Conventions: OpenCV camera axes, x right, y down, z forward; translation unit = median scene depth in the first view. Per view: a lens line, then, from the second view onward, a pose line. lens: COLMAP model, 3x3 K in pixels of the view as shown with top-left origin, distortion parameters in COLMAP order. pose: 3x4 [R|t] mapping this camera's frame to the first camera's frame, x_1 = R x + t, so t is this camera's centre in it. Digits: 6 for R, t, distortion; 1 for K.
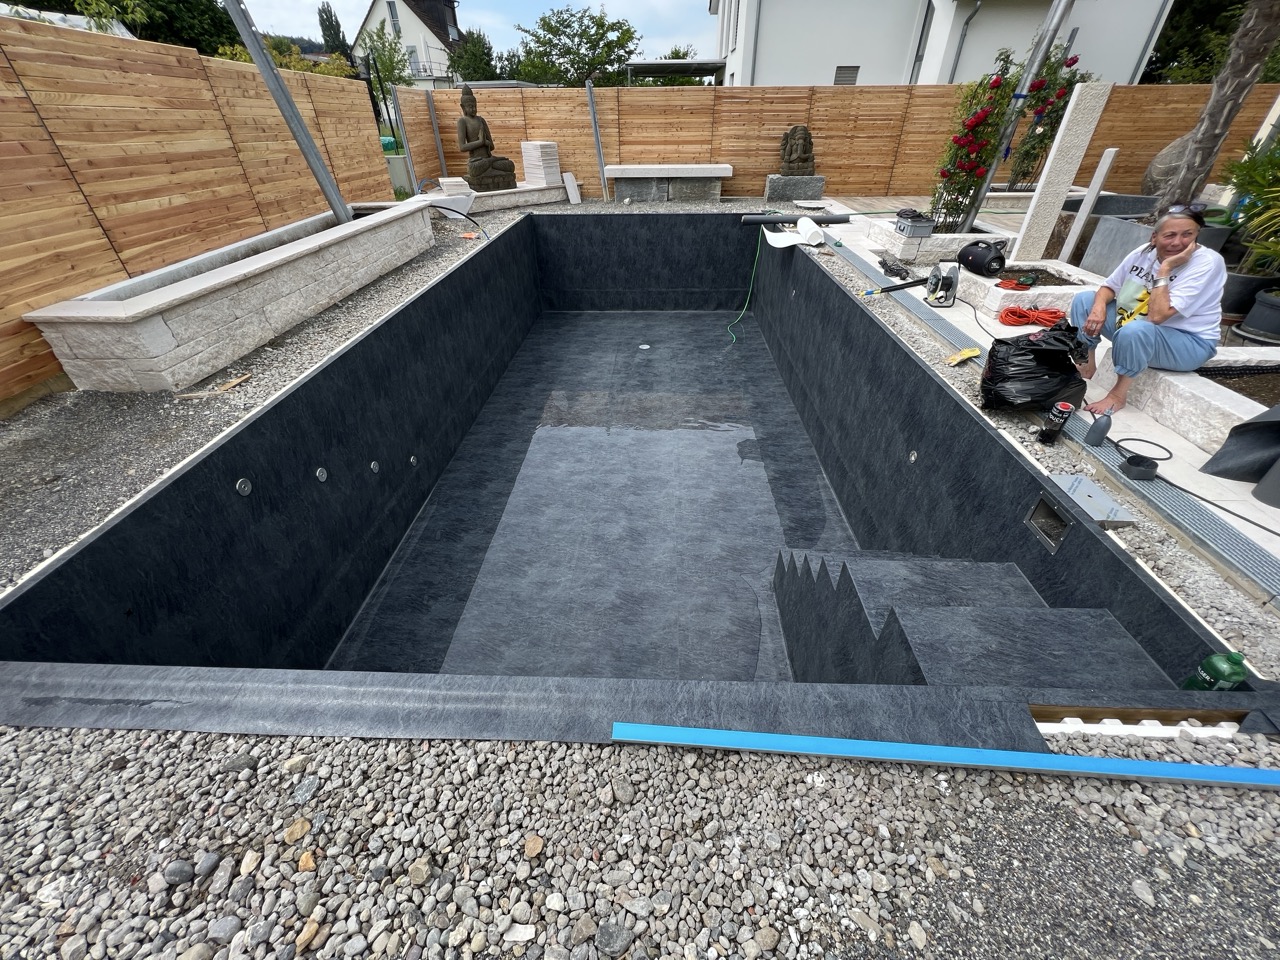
lens RADIAL K [[513.5, 0, 642.9], [0, 513.5, 485.5], [0, 0, 1]] dist [-0.003065, 0.000674]
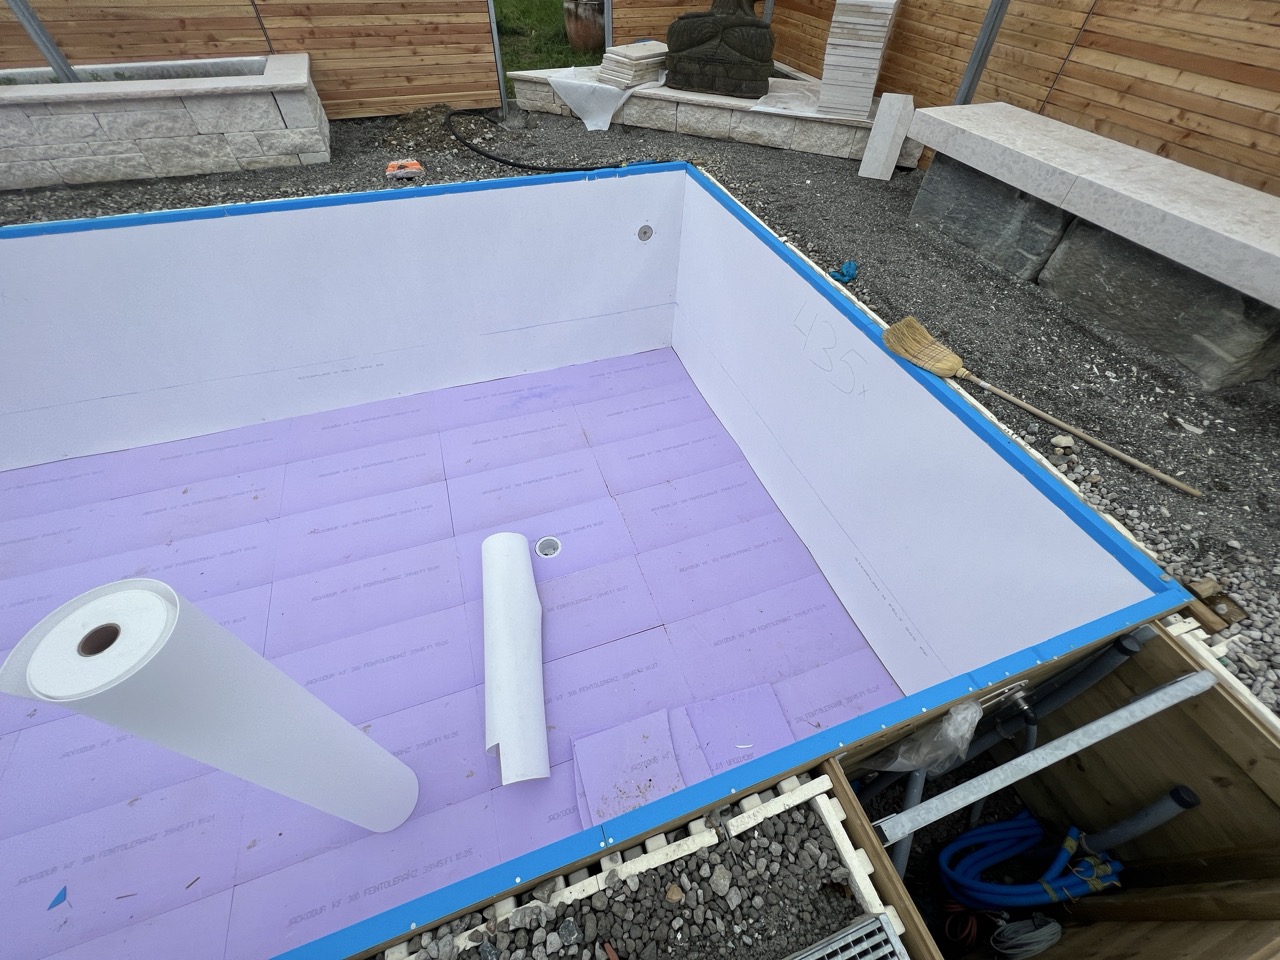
lens RADIAL K [[513.5, 0, 642.7], [0, 513.5, 485.2], [0, 0, 1]] dist [-0.003065, 0.000674]
pose [[0.364272, 0.715559, -0.596055, 0.357789], [-0.569466, 0.677576, 0.465403, -0.766567], [0.736895, 0.169899, 0.654308, 1.046695]]
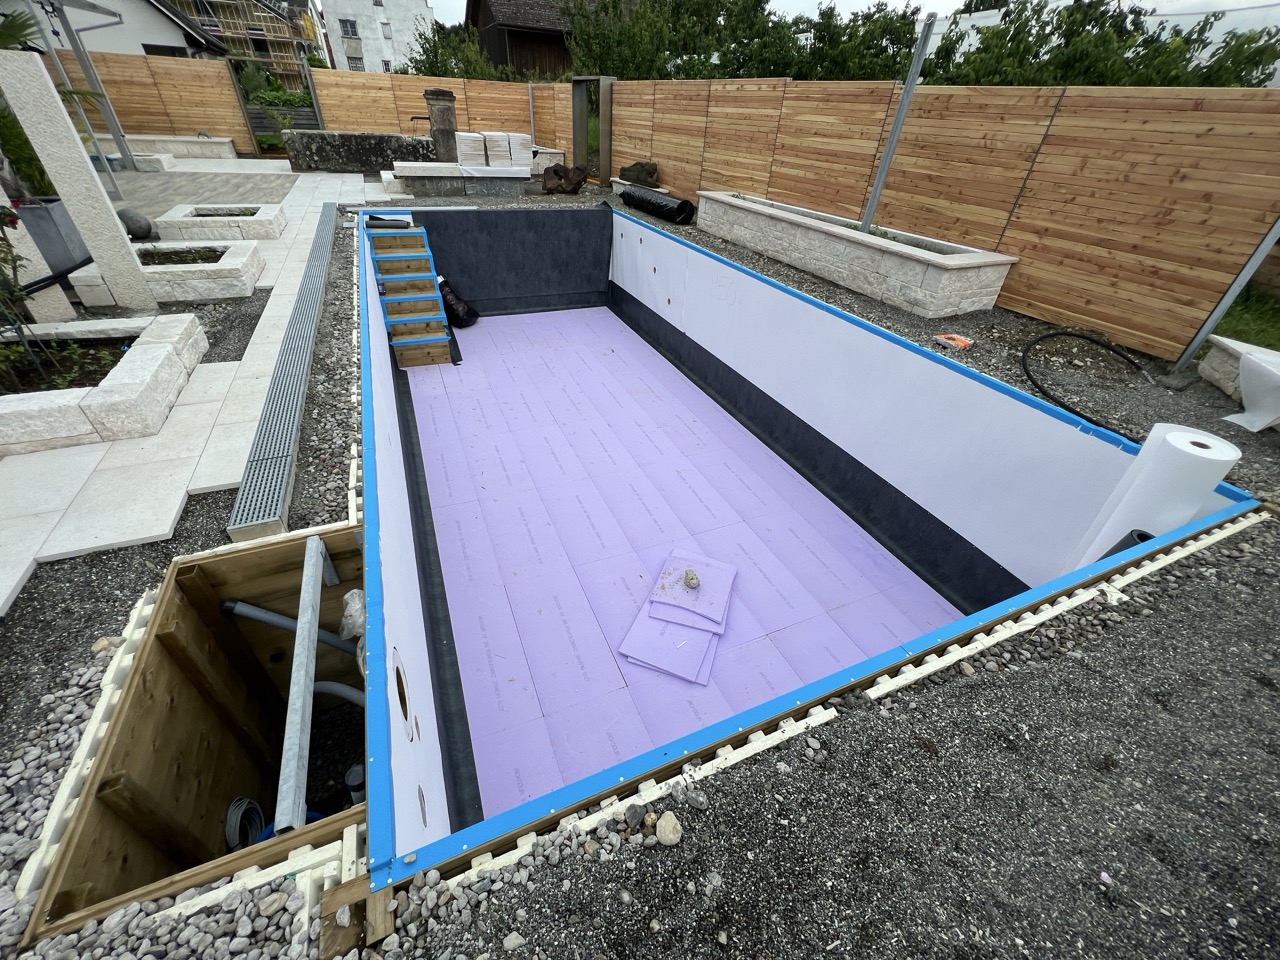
lens RADIAL K [[513.5, 0, 642.3], [0, 513.5, 484.8], [0, 0, 1]] dist [-0.003065, 0.000674]
pose [[-0.900403, 0.224671, -0.372556, 0.292805], [-0.288884, 0.331545, 0.898122, -1.014784], [0.325301, 0.916297, -0.233620, 1.382189]]
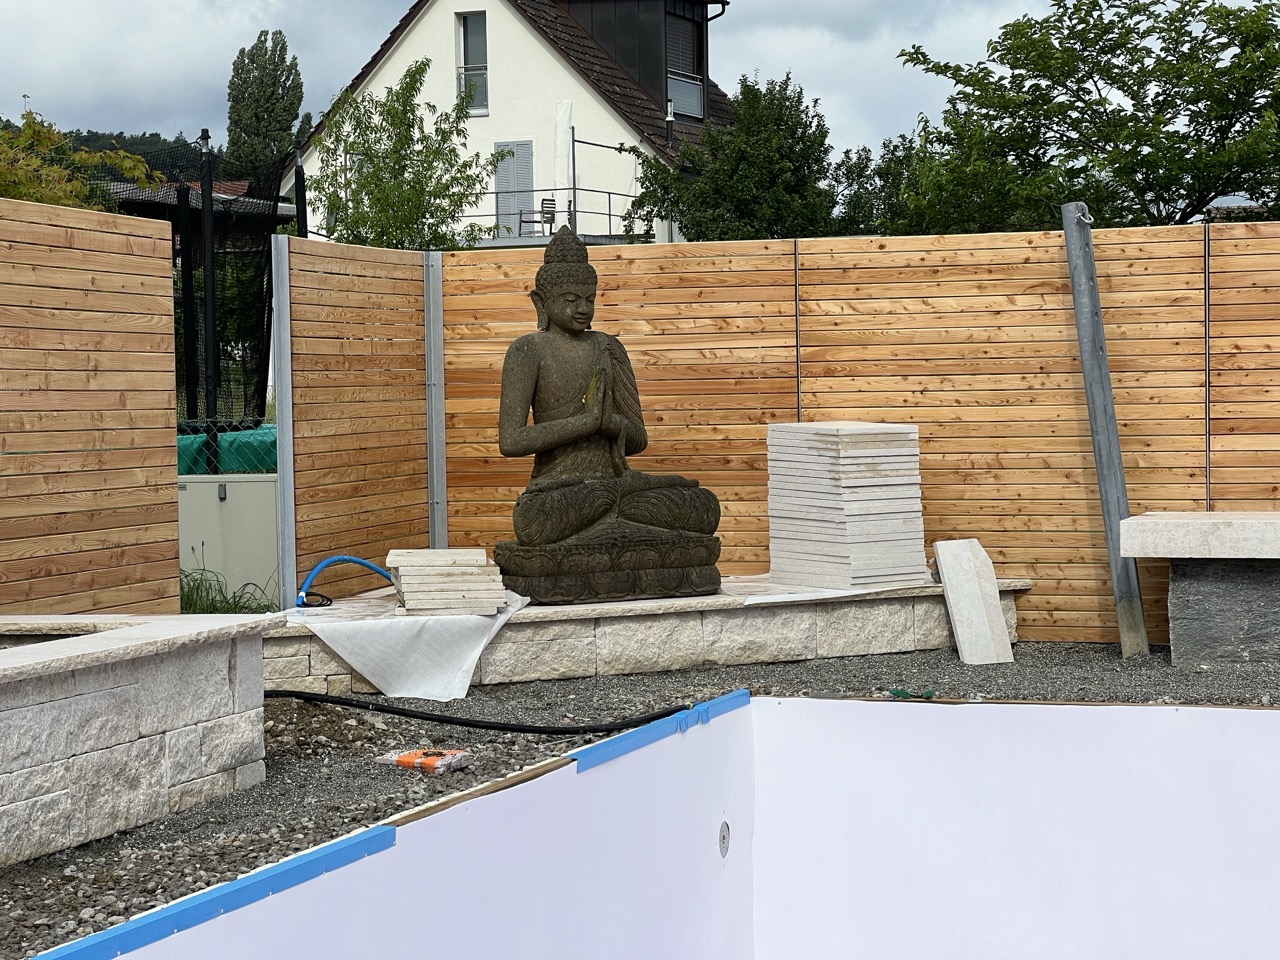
lens RADIAL K [[2845.3, 0, 622.9], [0, 2845.3, 472.5], [0, 0, 1]] dist [0.176303, 0.000000]
pose [[0.953256, 0.000036, -0.302163, 0.135047], [-0.168072, 0.831093, -0.530129, 0.057917], [0.251107, 0.556133, 0.792251, -0.027466]]
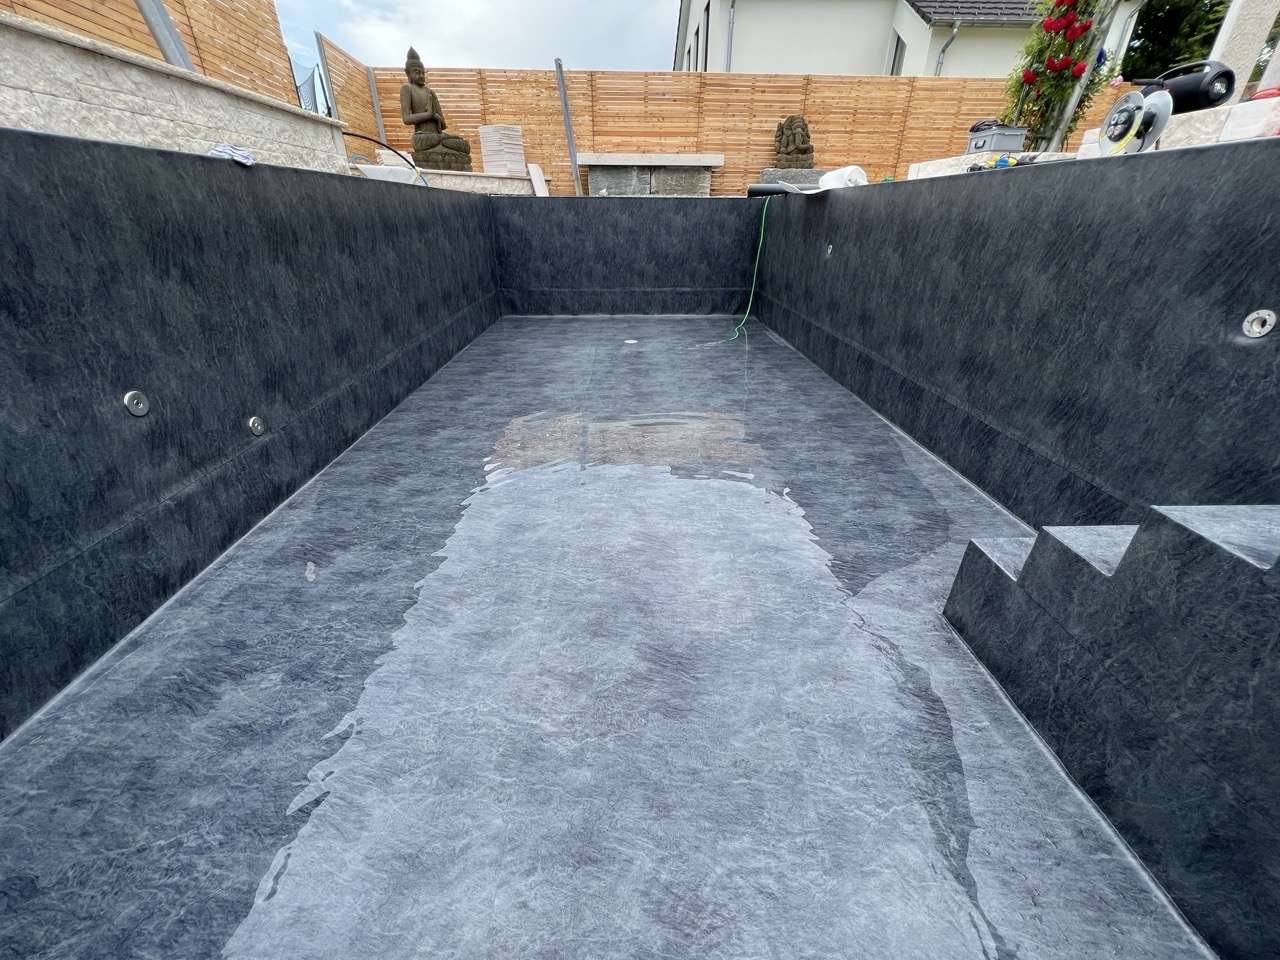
lens RADIAL K [[513.5, 0, 643.3], [0, 513.5, 485.3], [0, 0, 1]] dist [-0.003065, 0.000674]
pose [[0.997505, -0.019676, 0.067805, -0.050249], [0.028982, 0.989851, -0.139121, 0.083592], [-0.064380, 0.140739, 0.987951, 0.336130]]
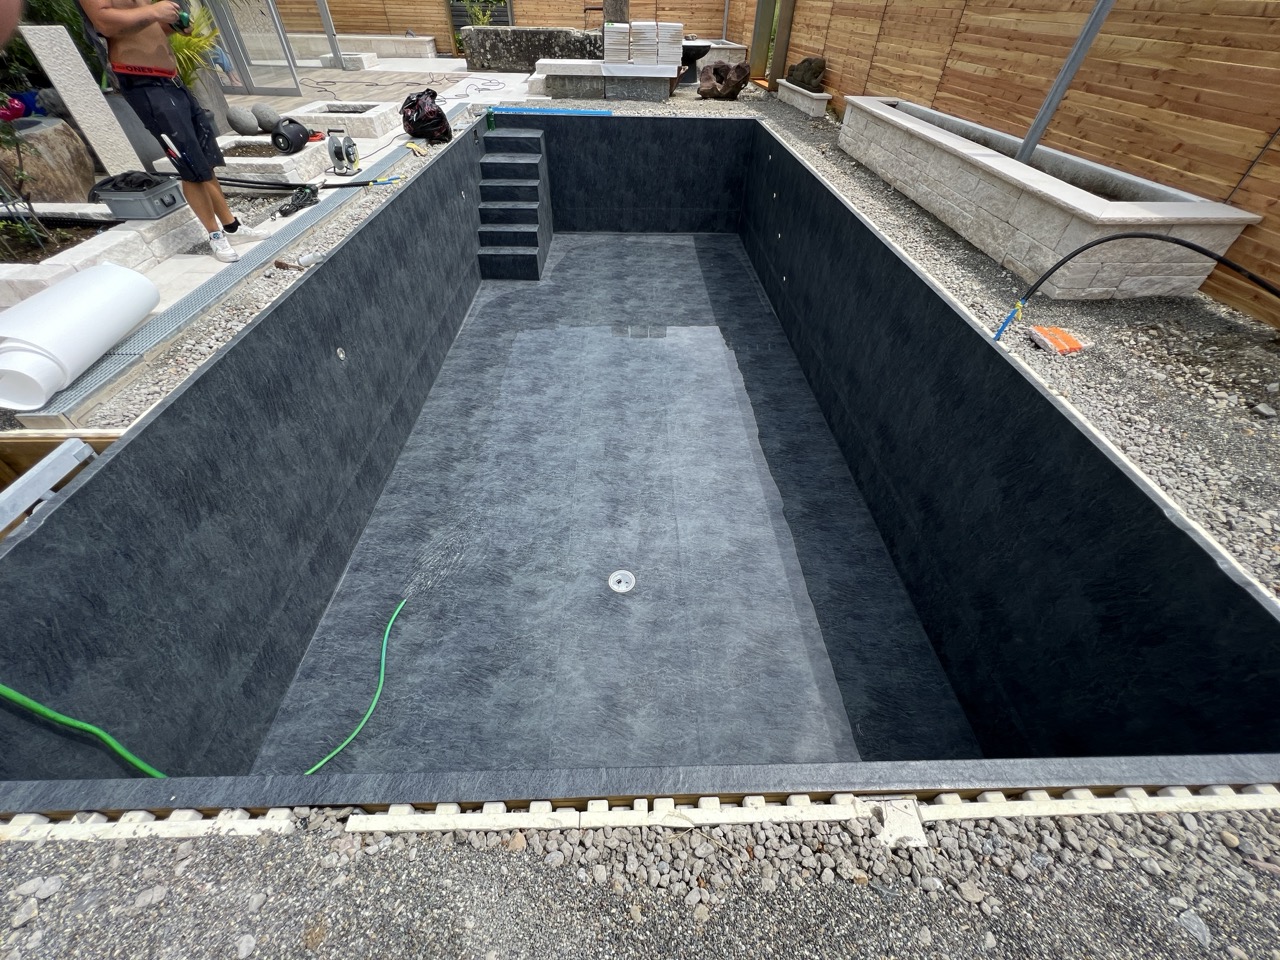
lens RADIAL K [[513.5, 0, 643.1], [0, 513.5, 486.5], [0, 0, 1]] dist [-0.003065, 0.000674]
pose [[-0.998104, 0.034763, -0.050788, 0.006292], [-0.043949, 0.175124, 0.983565, -0.988975], [0.043086, 0.983932, -0.173264, 1.371885]]
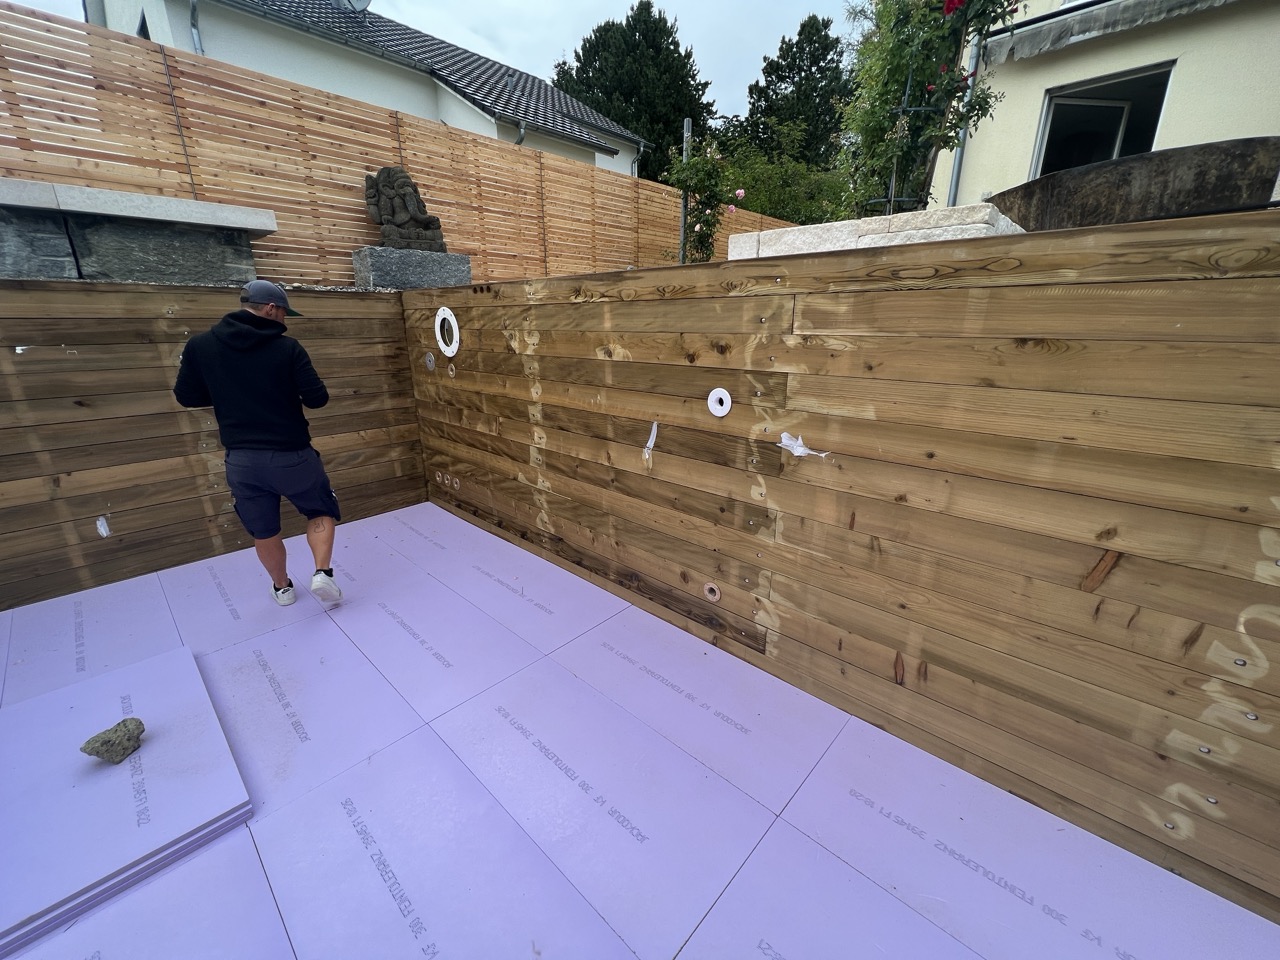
lens RADIAL K [[513.5, 0, 642.9], [0, 513.5, 484.5], [0, 0, 1]] dist [-0.003065, 0.000674]
pose [[0.658586, -0.221358, 0.719212, 0.028632], [0.438467, 0.889629, -0.127699, -0.339434], [-0.611564, 0.399451, 0.682955, 0.916416]]
